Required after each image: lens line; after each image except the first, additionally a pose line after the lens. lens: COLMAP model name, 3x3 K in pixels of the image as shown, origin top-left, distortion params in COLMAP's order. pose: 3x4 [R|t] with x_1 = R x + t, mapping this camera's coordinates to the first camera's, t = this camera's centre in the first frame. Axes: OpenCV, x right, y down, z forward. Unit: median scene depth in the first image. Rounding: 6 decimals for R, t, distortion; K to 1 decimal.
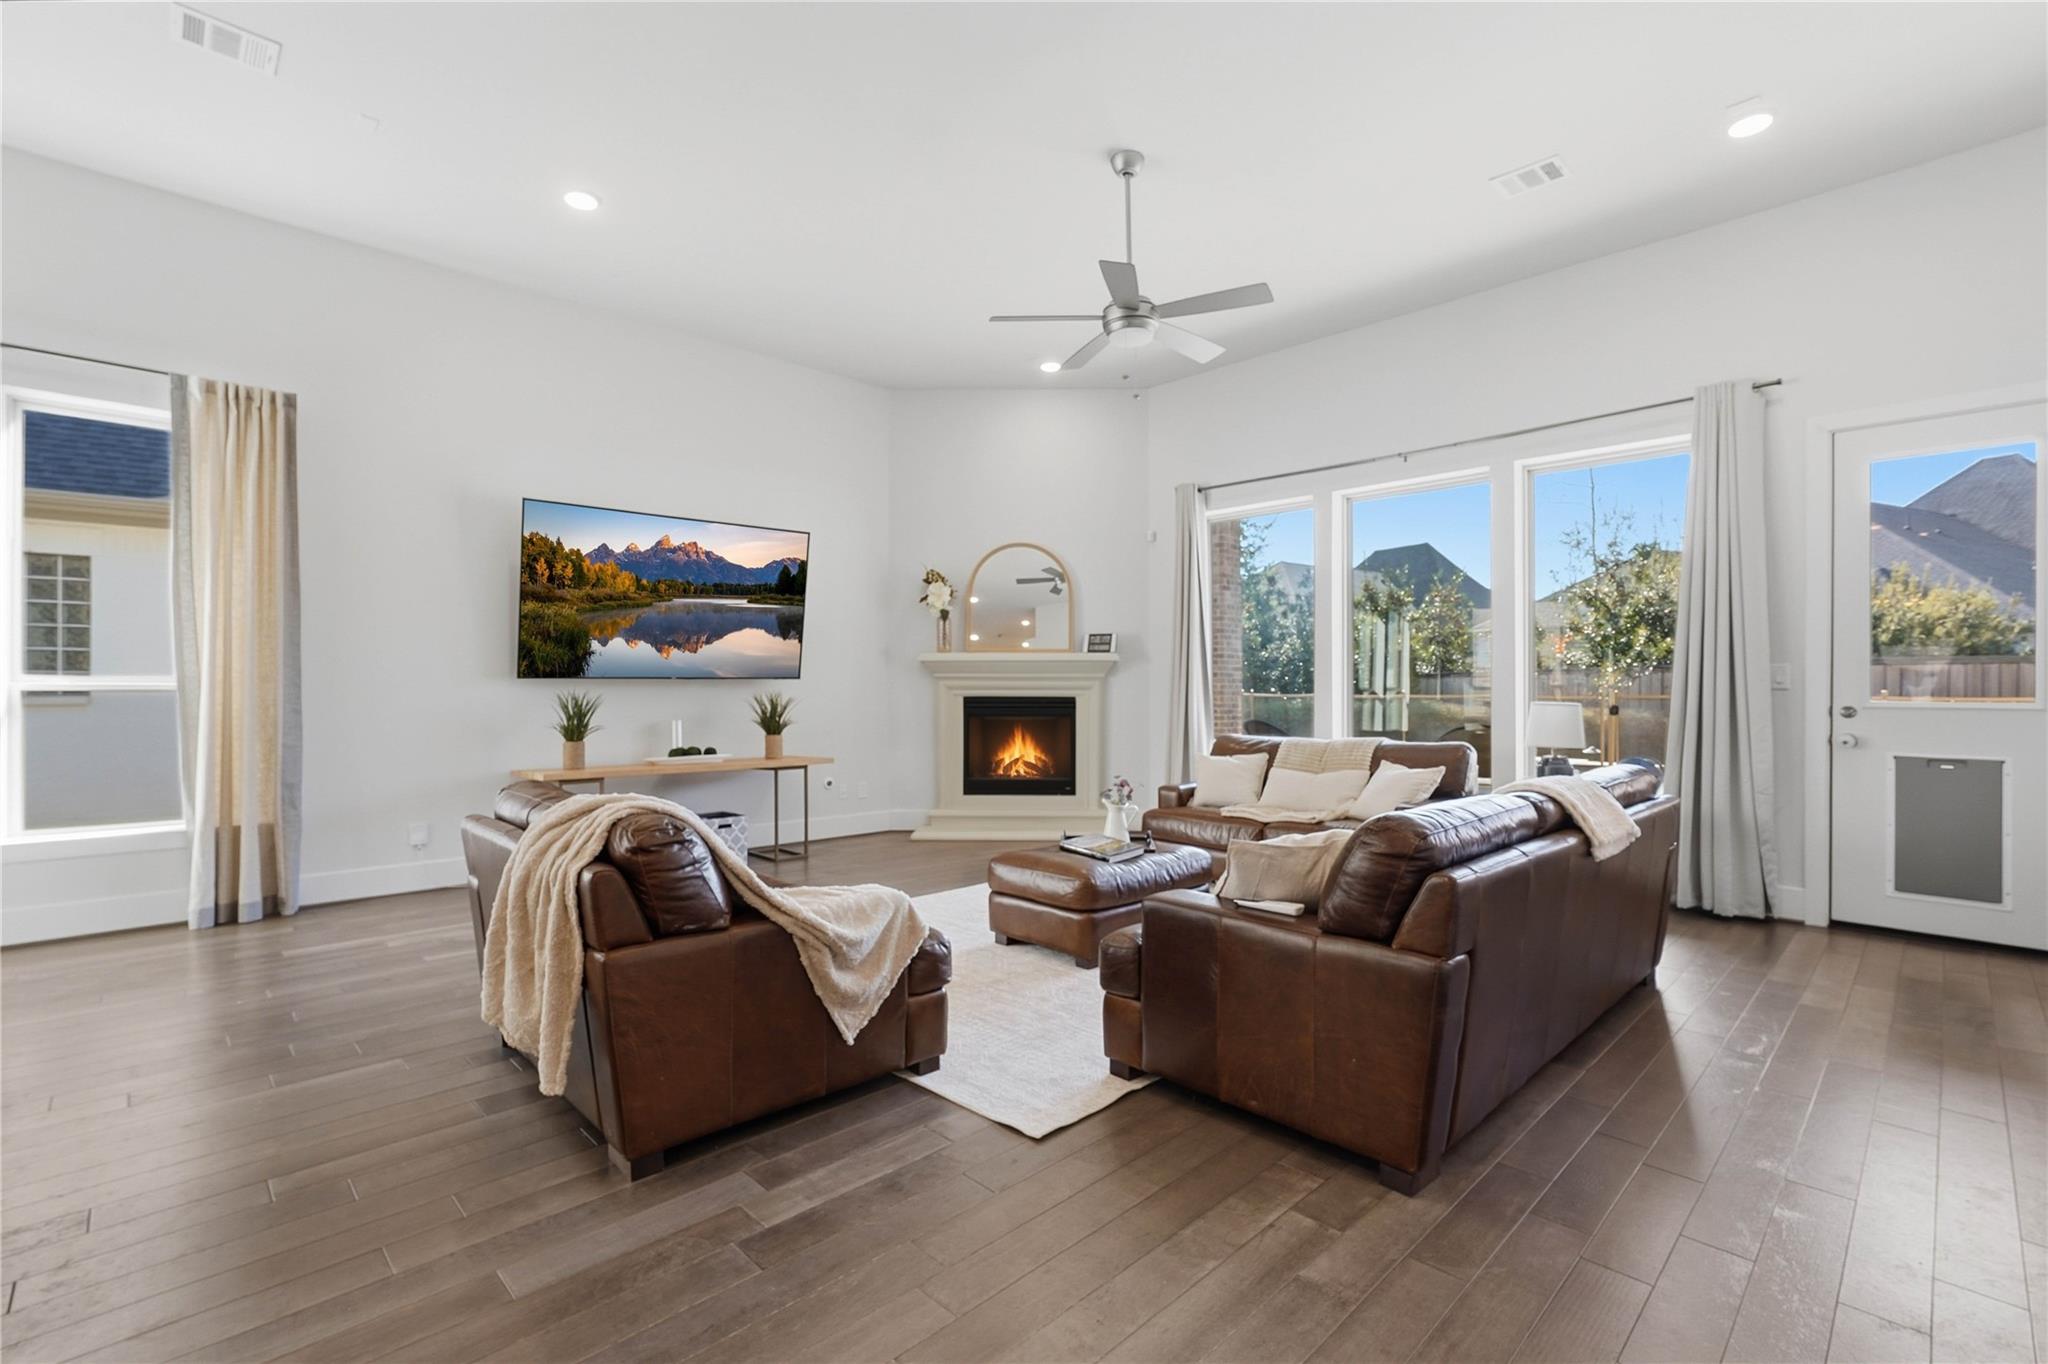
lens RADIAL K [[929.3, 0, 1033.5], [0, 929.3, 684.4], [0, 0, 1]] dist [-0.003102, 0.002070]
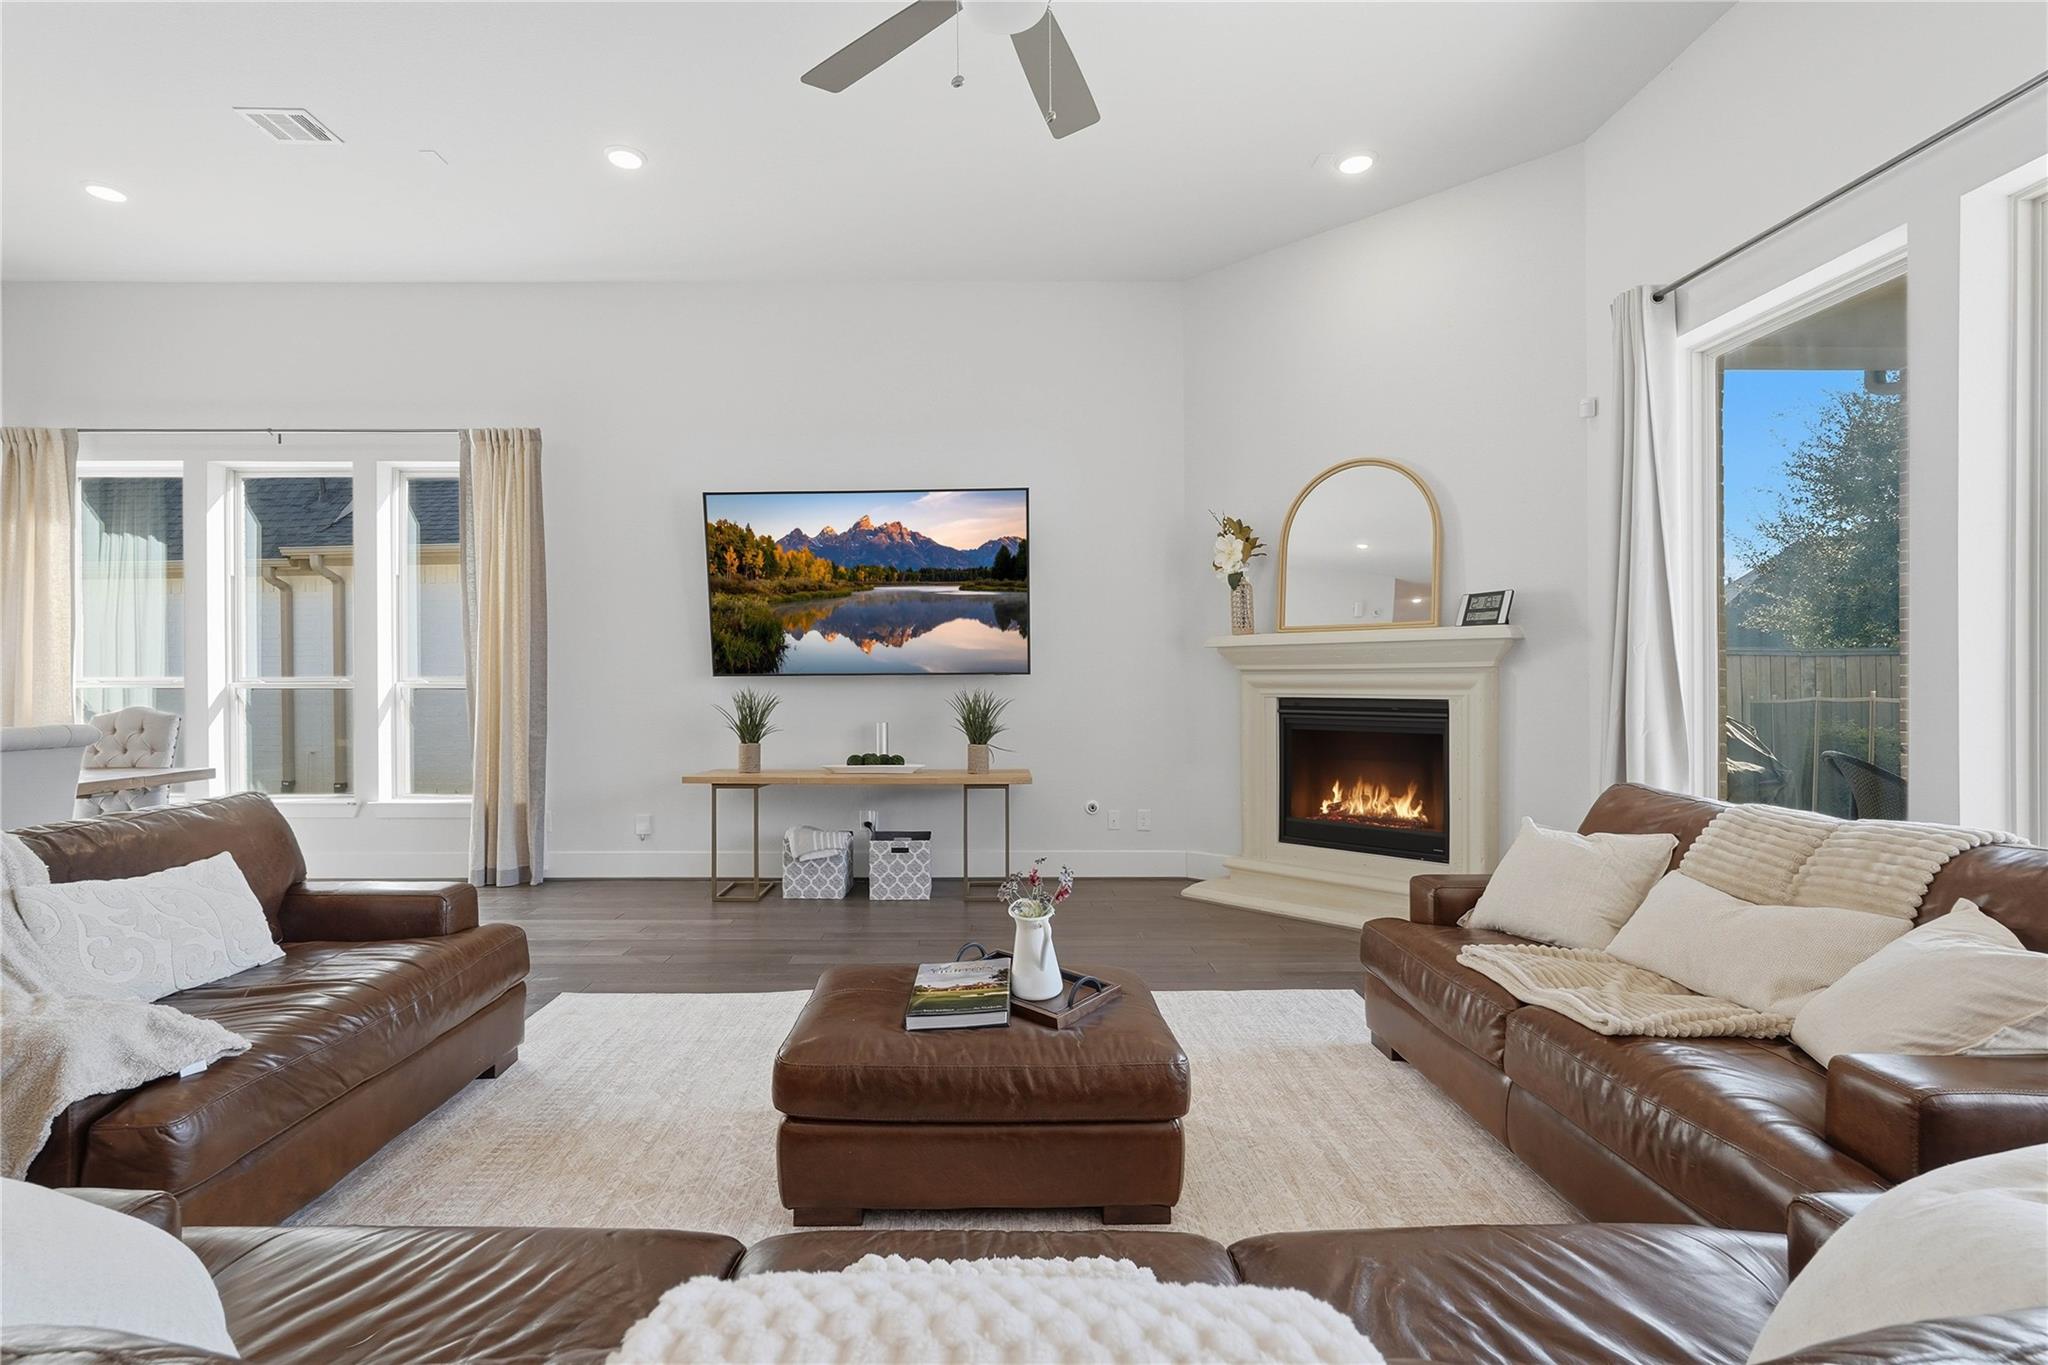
lens RADIAL K [[929.3, 0, 1007.1], [0, 929.3, 683.6], [0, 0, 1]] dist [-0.003102, 0.002070]
pose [[0.723557, -0.002331, -0.690261, 0.322835], [0.002874, 0.999996, -0.000365, 0.002312], [0.690259, -0.001720, 0.723561, 0.462690]]
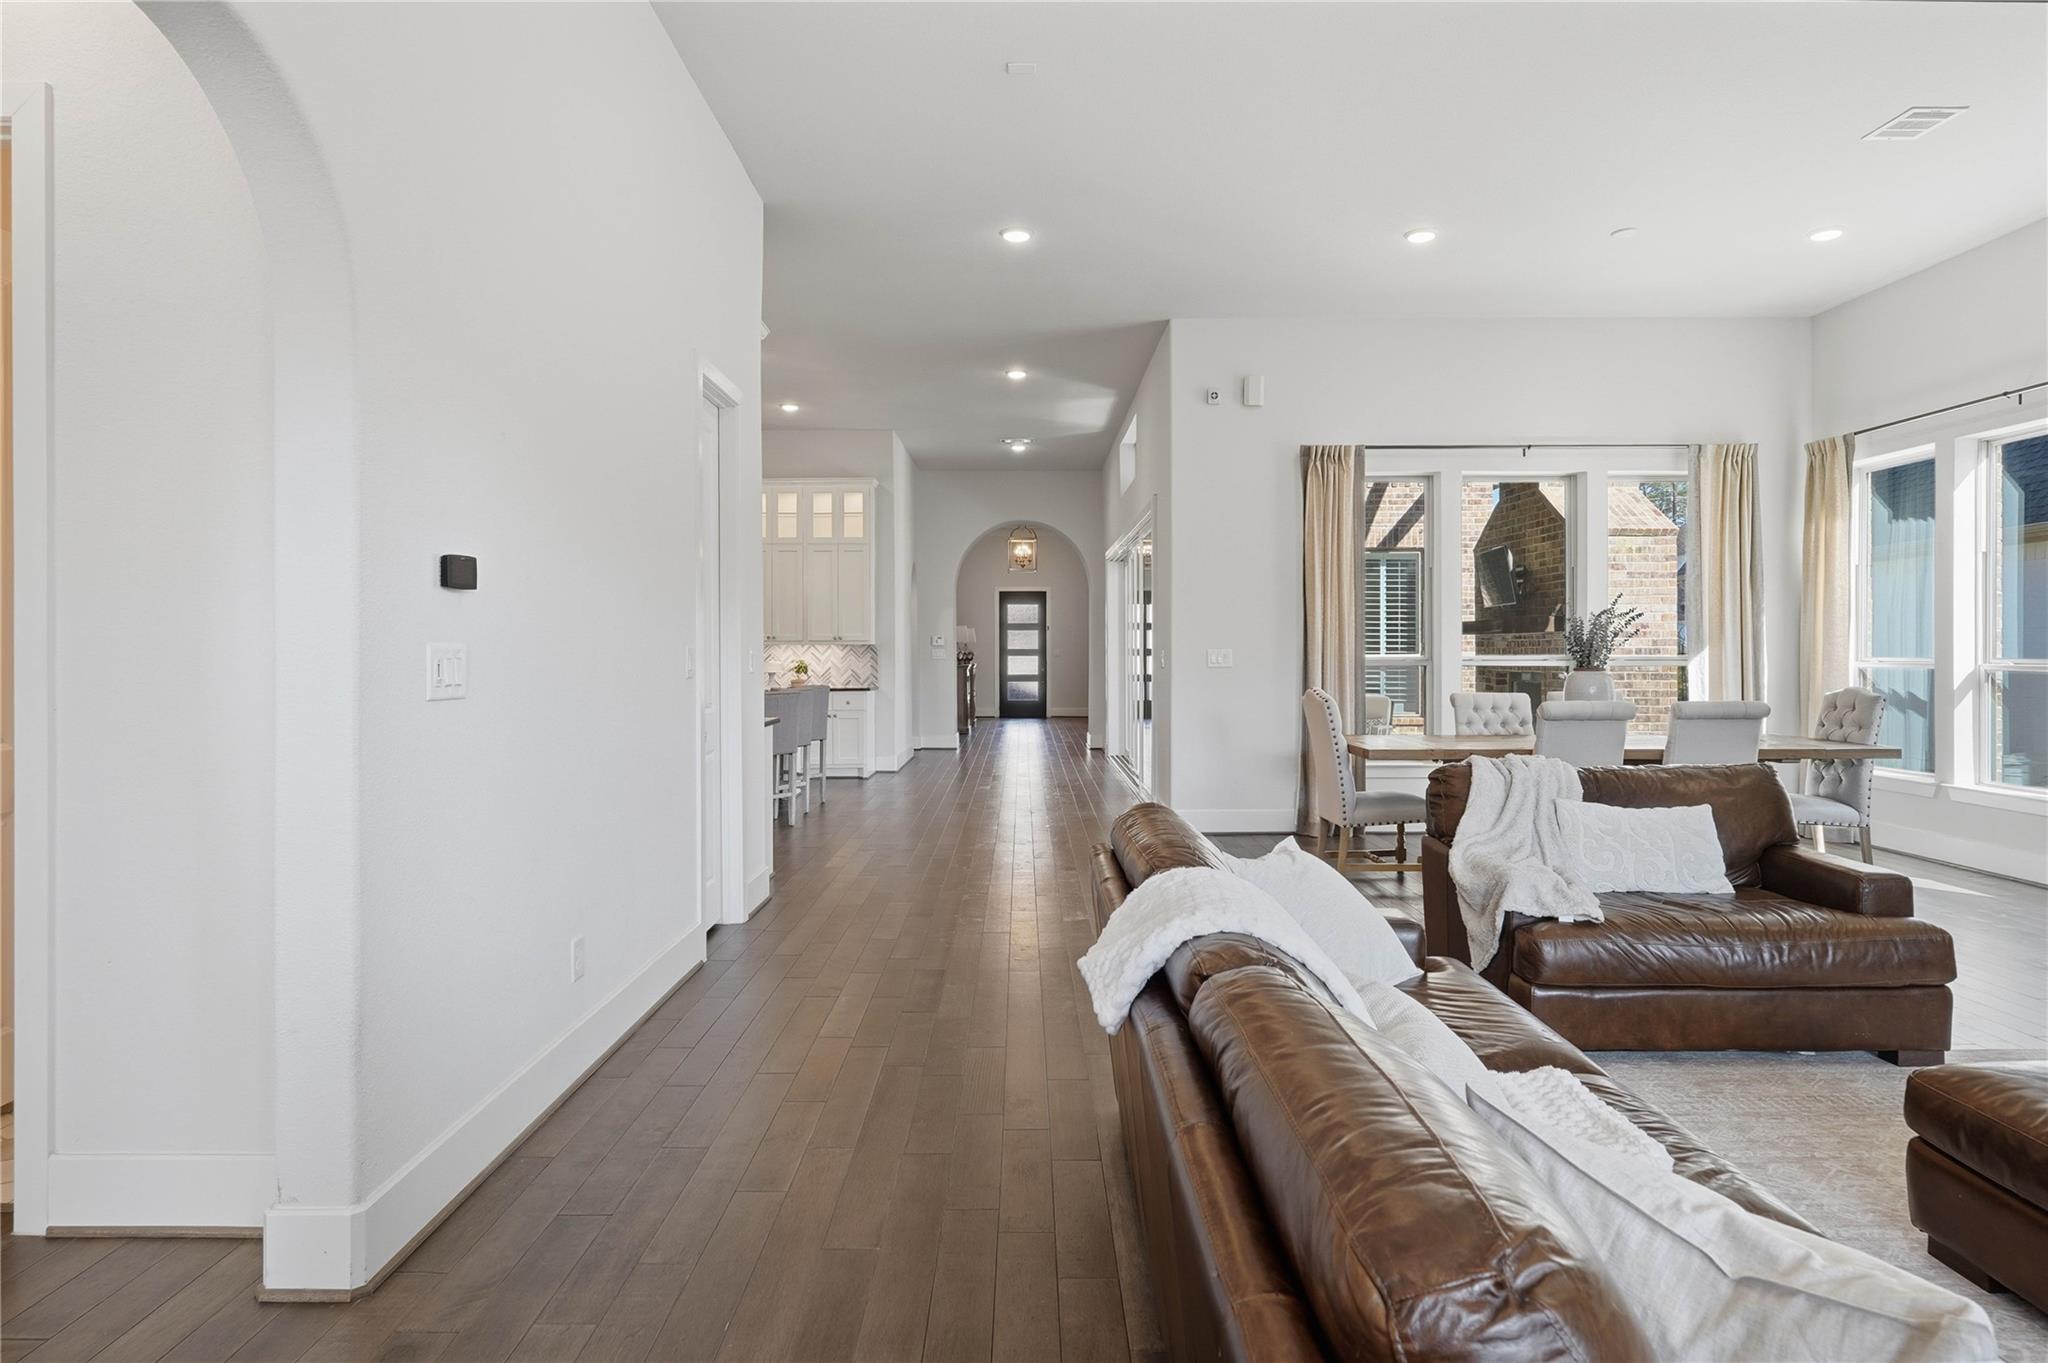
lens RADIAL K [[1153.2, 0, 1015.7], [0, 1153.2, 663.1], [0, 0, 1]] dist [0.002264, 0.000285]
pose [[-0.703674, 0.008526, -0.710472, 0.971977], [0.000191, 0.999930, 0.011809, -0.045488], [0.710523, 0.008174, -0.703626, 1.178046]]
